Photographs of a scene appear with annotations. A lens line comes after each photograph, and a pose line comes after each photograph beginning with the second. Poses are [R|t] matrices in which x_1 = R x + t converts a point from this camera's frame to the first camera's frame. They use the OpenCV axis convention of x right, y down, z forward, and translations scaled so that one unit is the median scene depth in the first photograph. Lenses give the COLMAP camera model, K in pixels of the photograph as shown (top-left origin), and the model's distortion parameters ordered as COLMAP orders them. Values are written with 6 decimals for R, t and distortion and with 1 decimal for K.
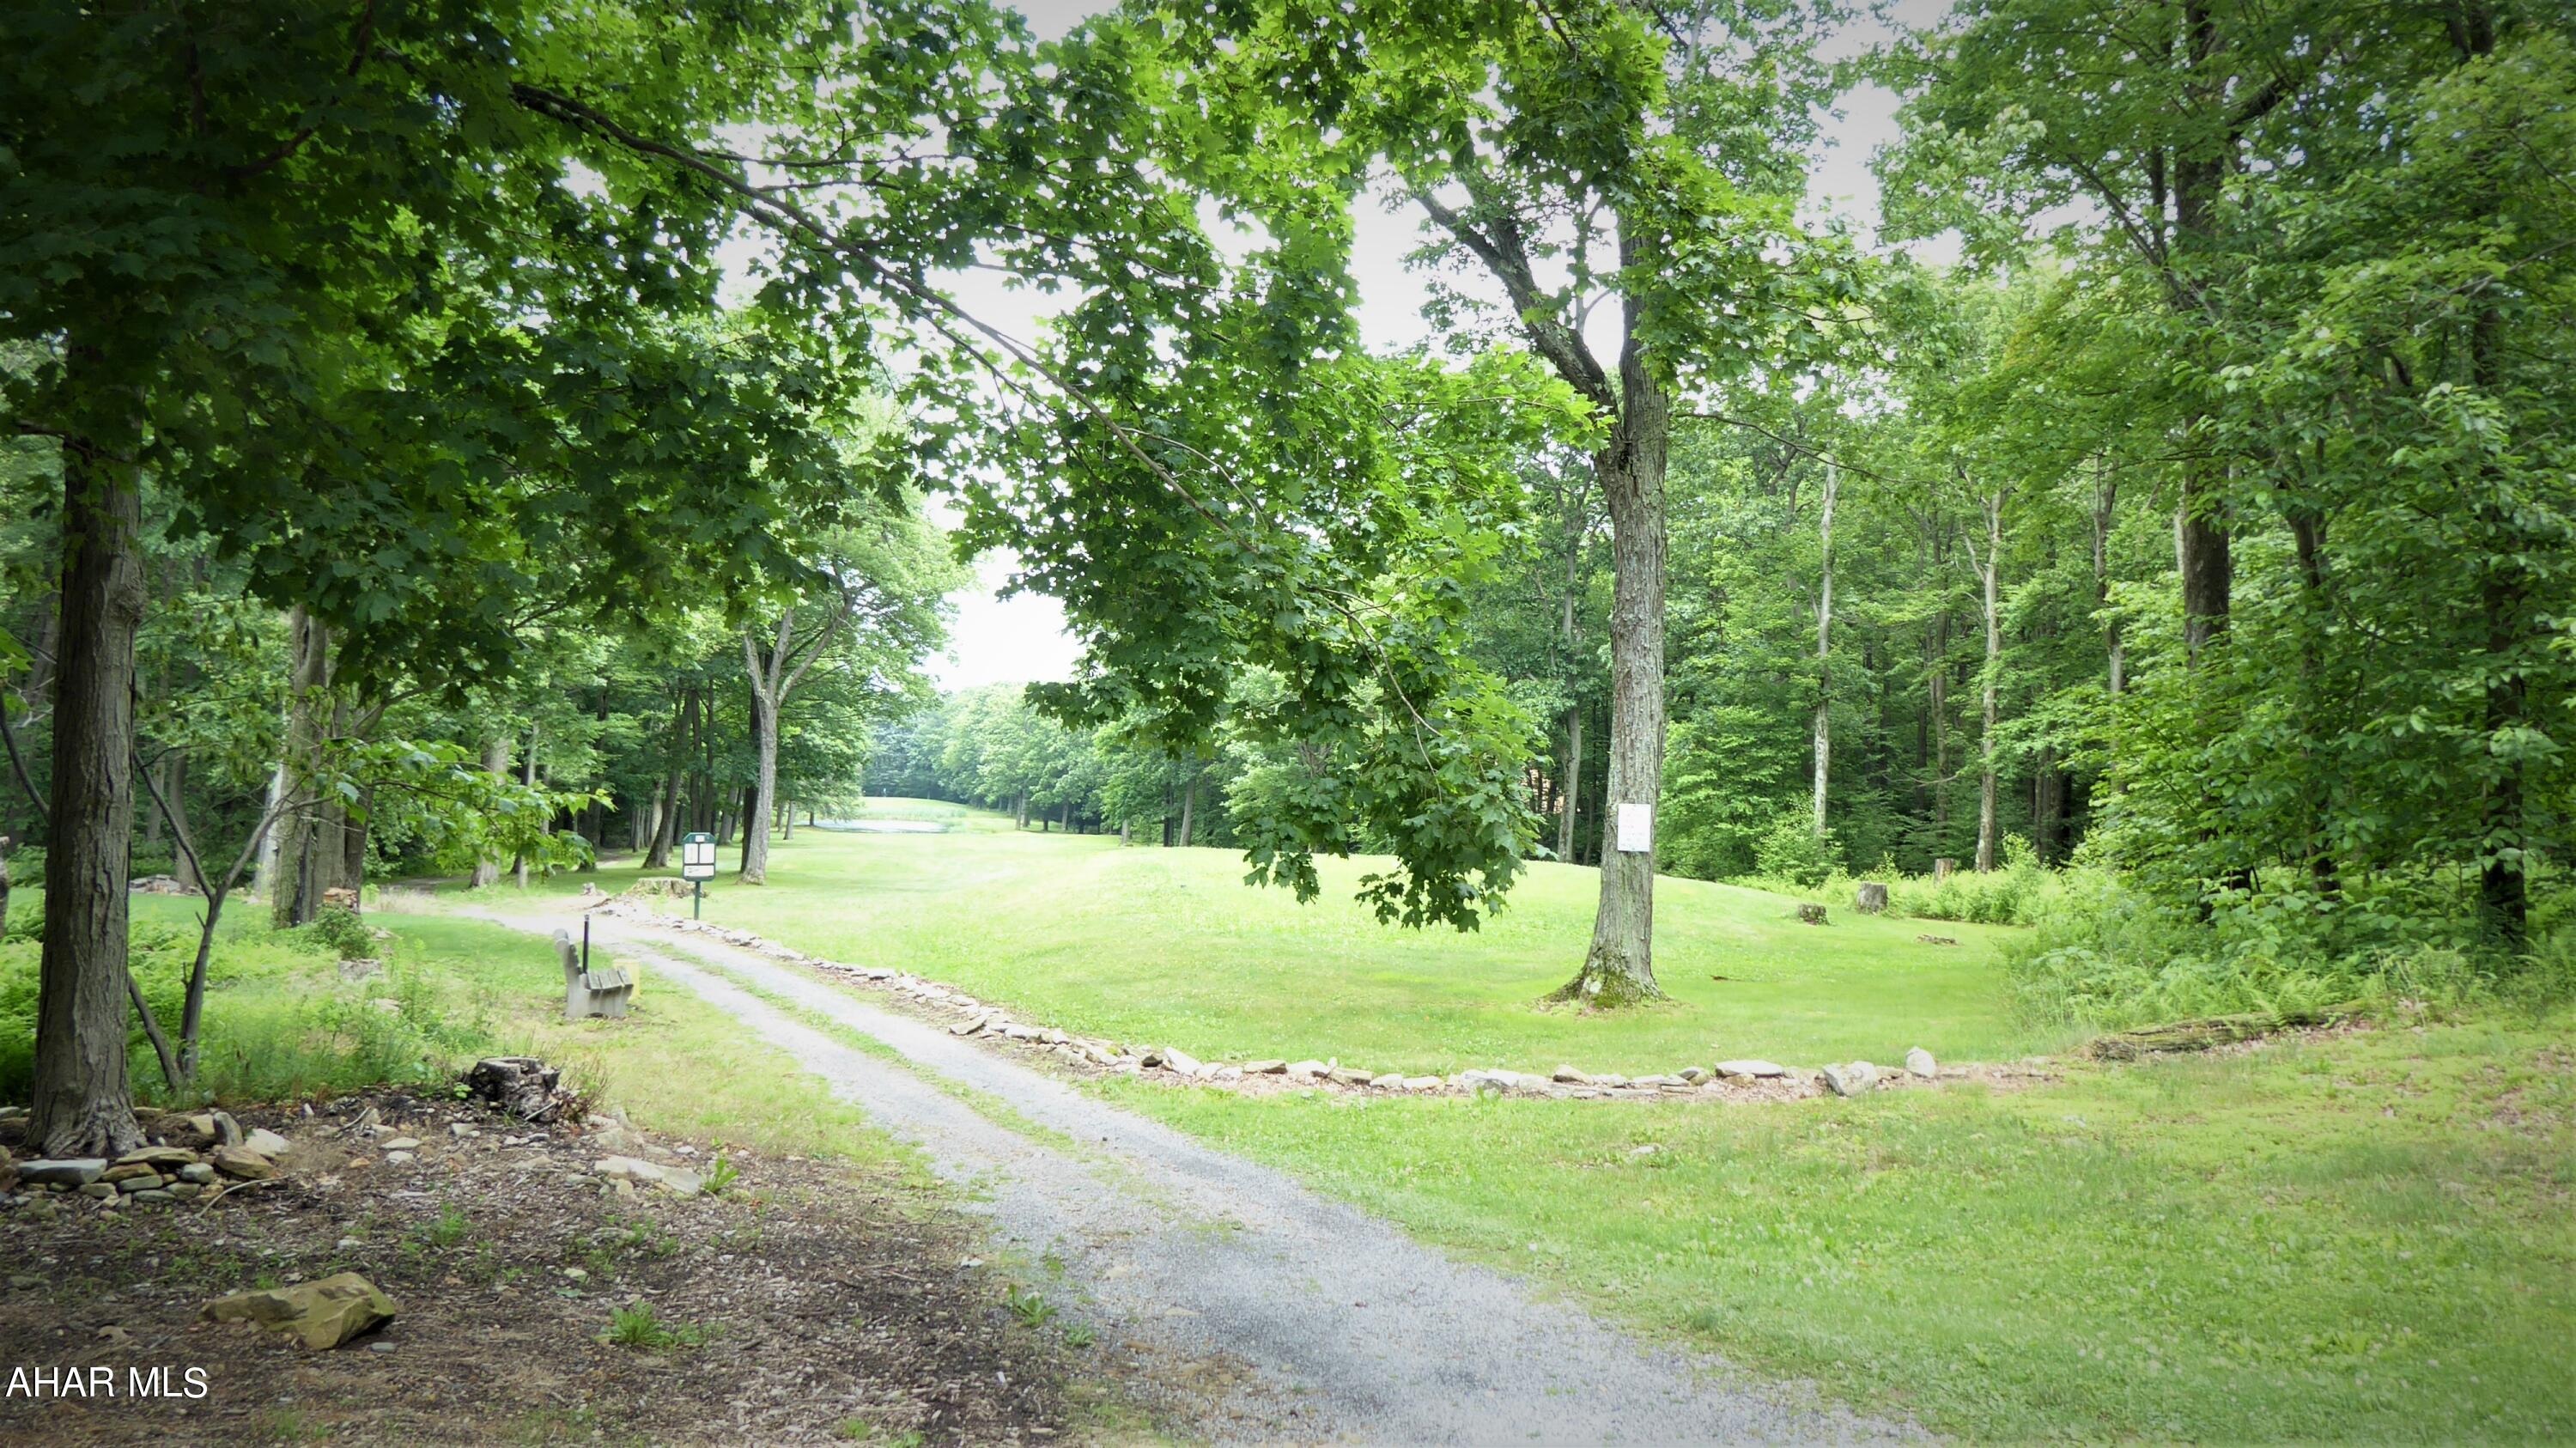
lens RADIAL K [[1825.4, 0, 1288.0], [0, 1825.4, 724.0], [0, 0, 1]] dist [-0.035332, 0.001048]
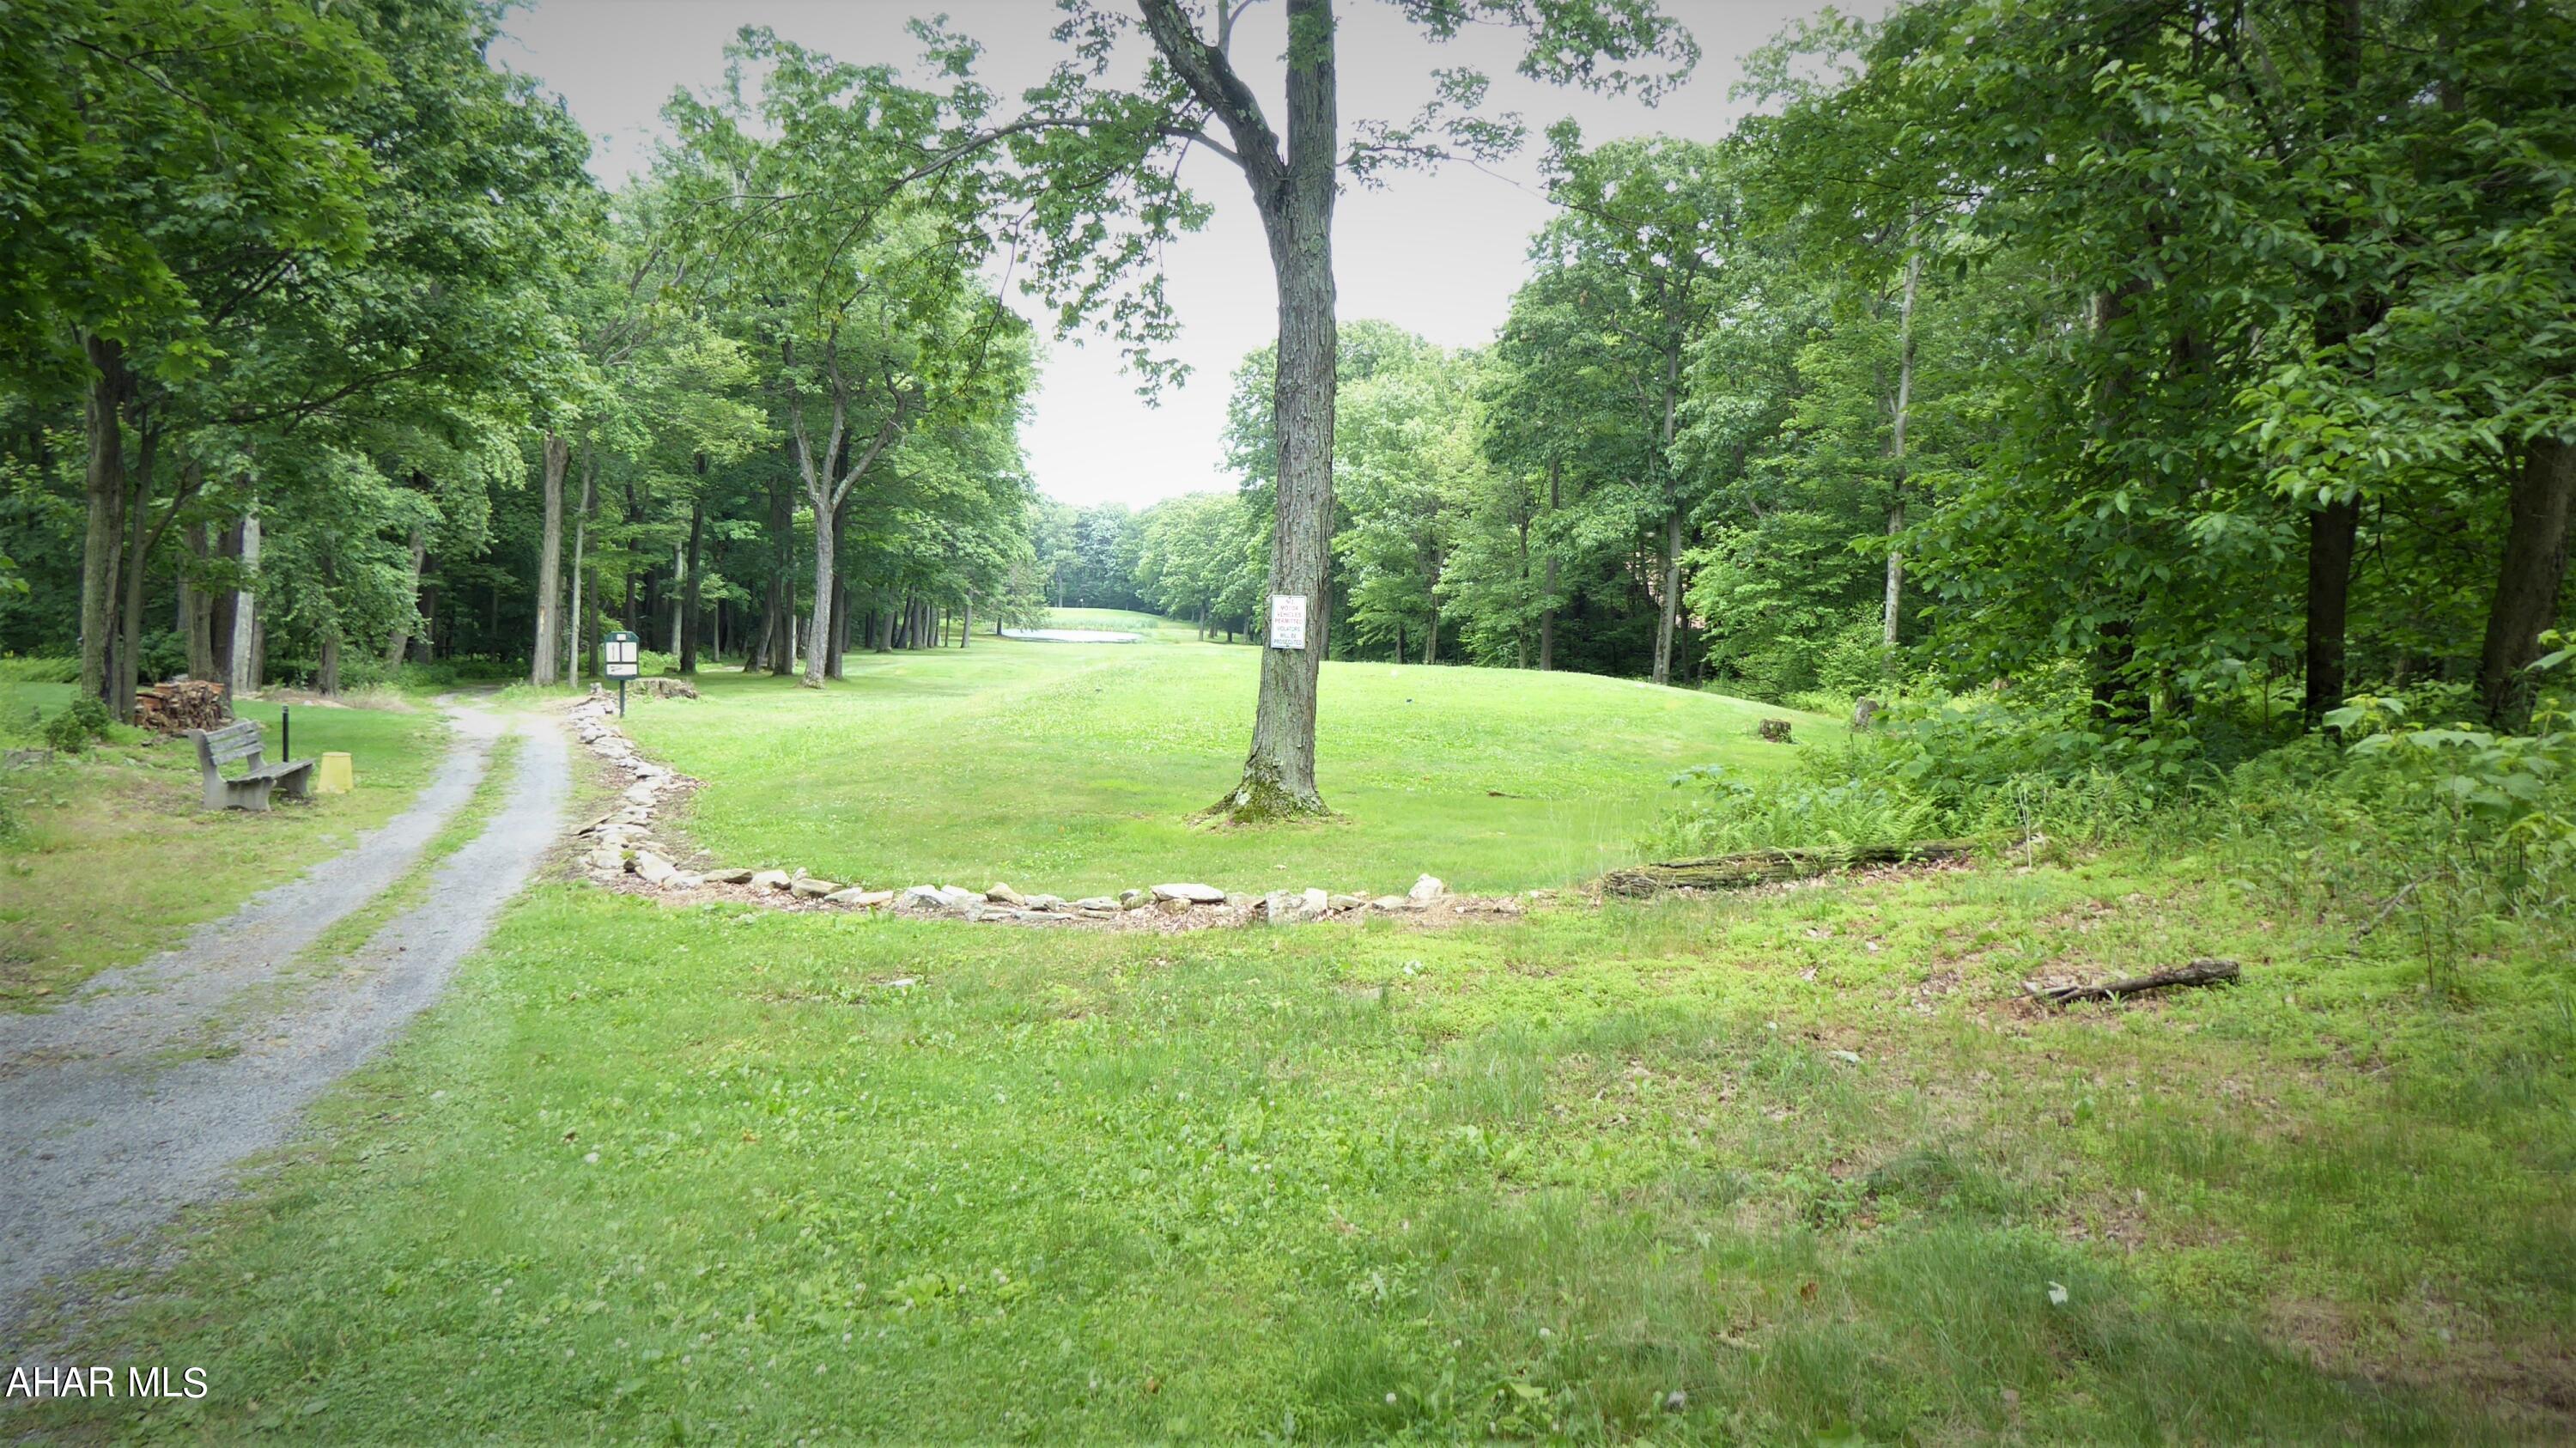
lens RADIAL K [[1825.4, 0, 1288.0], [0, 1825.4, 724.0], [0, 0, 1]] dist [-0.035332, 0.001048]
pose [[0.993084, 0.015221, -0.116412, 0.095243], [-0.003300, 0.994787, 0.101916, 0.005034], [0.117357, -0.100827, 0.987958, 0.037385]]
